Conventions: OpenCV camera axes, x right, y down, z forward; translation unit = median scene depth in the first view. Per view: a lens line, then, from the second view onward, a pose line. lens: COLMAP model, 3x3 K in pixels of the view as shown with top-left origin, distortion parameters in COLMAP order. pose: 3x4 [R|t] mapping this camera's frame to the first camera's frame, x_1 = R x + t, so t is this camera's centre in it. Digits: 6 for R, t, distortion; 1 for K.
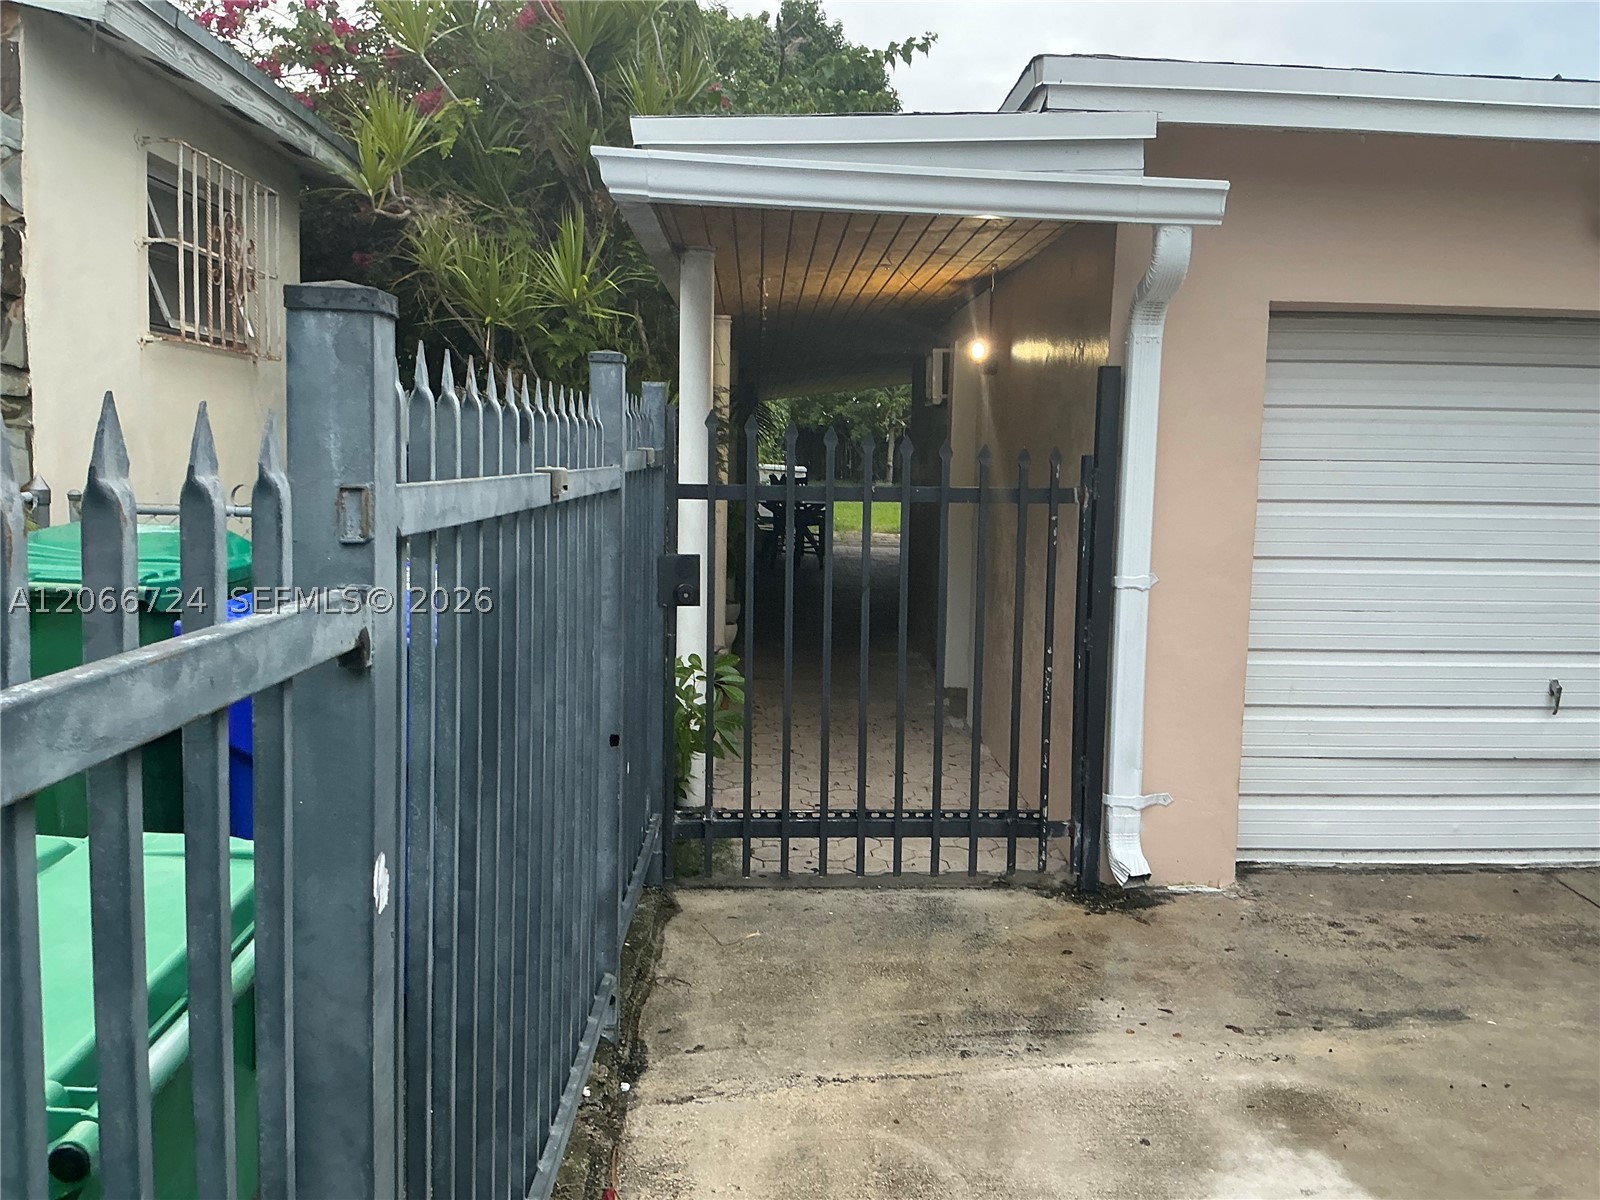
lens RADIAL K [[1394.9, 0, 800.0], [0, 1394.9, 600.0], [0, 0, 1]] dist [0.190219, -0.386054]
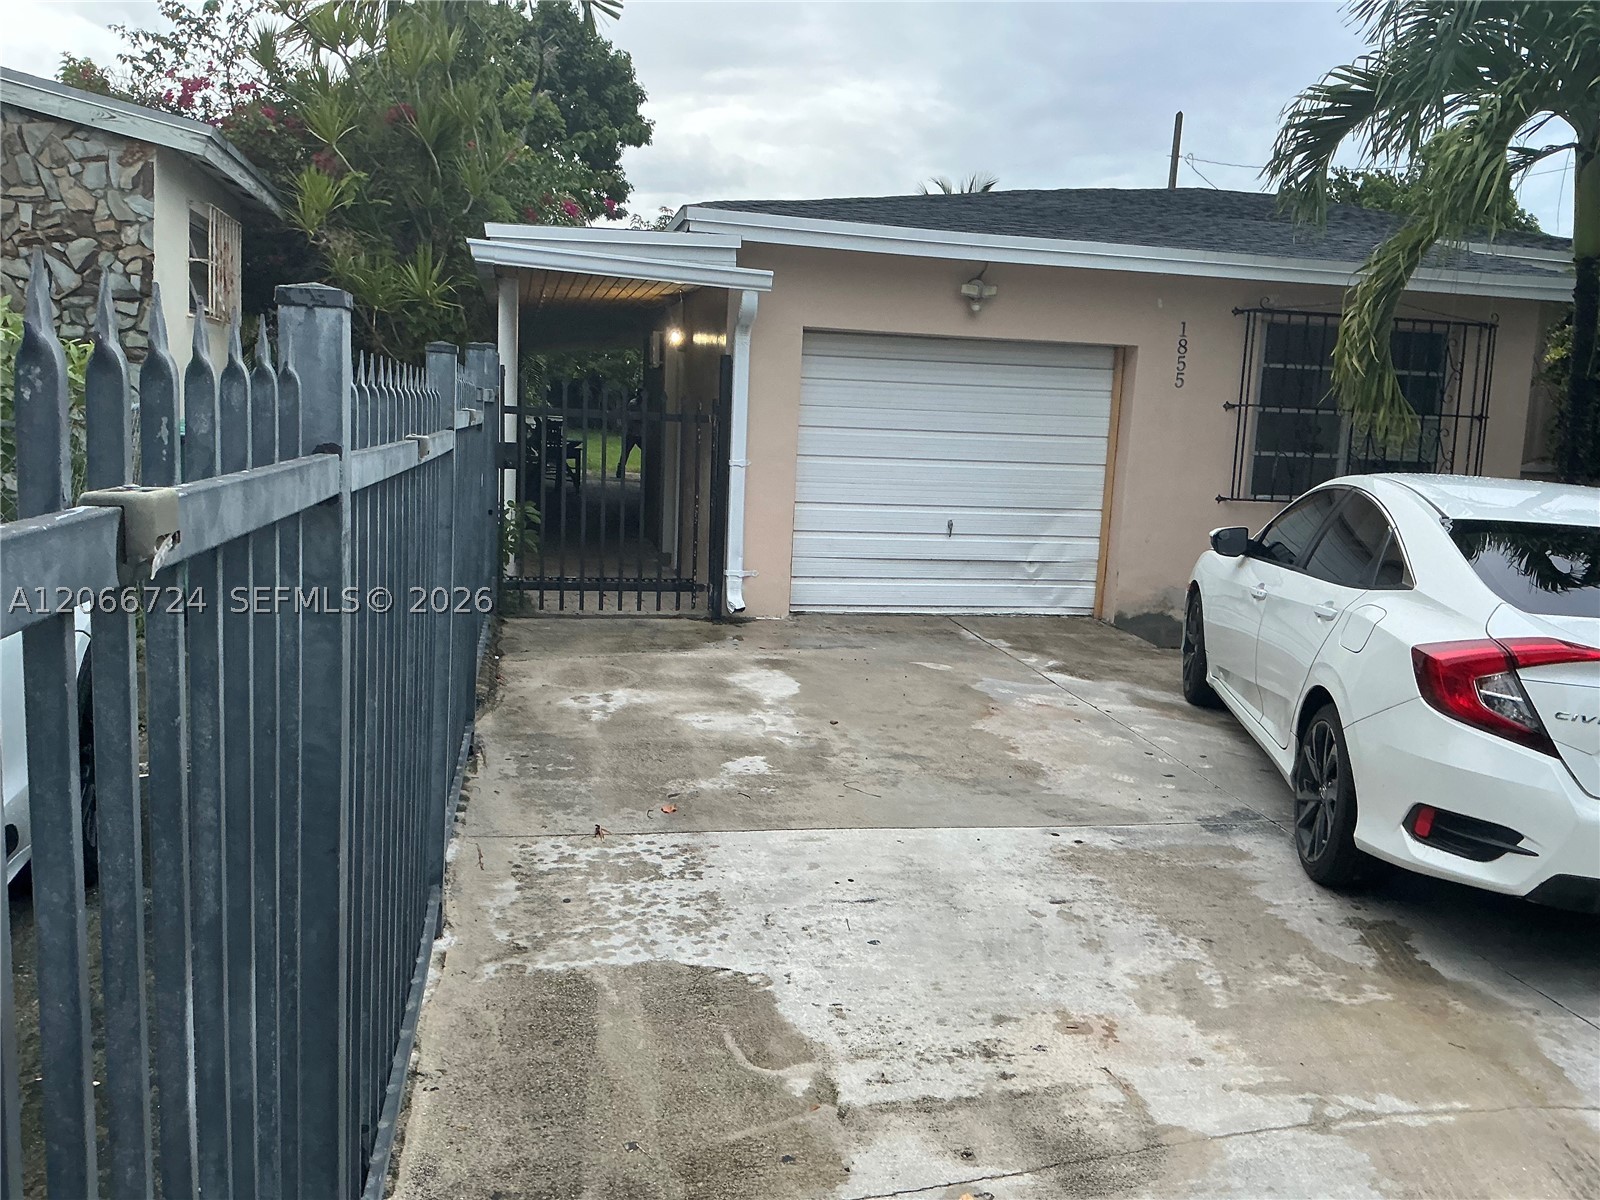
lens RADIAL K [[1394.9, 0, 800.0], [0, 1394.9, 600.0], [0, 0, 1]] dist [0.190219, -0.386054]
pose [[0.984741, 0.003406, 0.173992, -0.022573], [-0.008568, 0.999545, 0.028927, 0.117899], [-0.173814, -0.029976, 0.984322, -0.939591]]
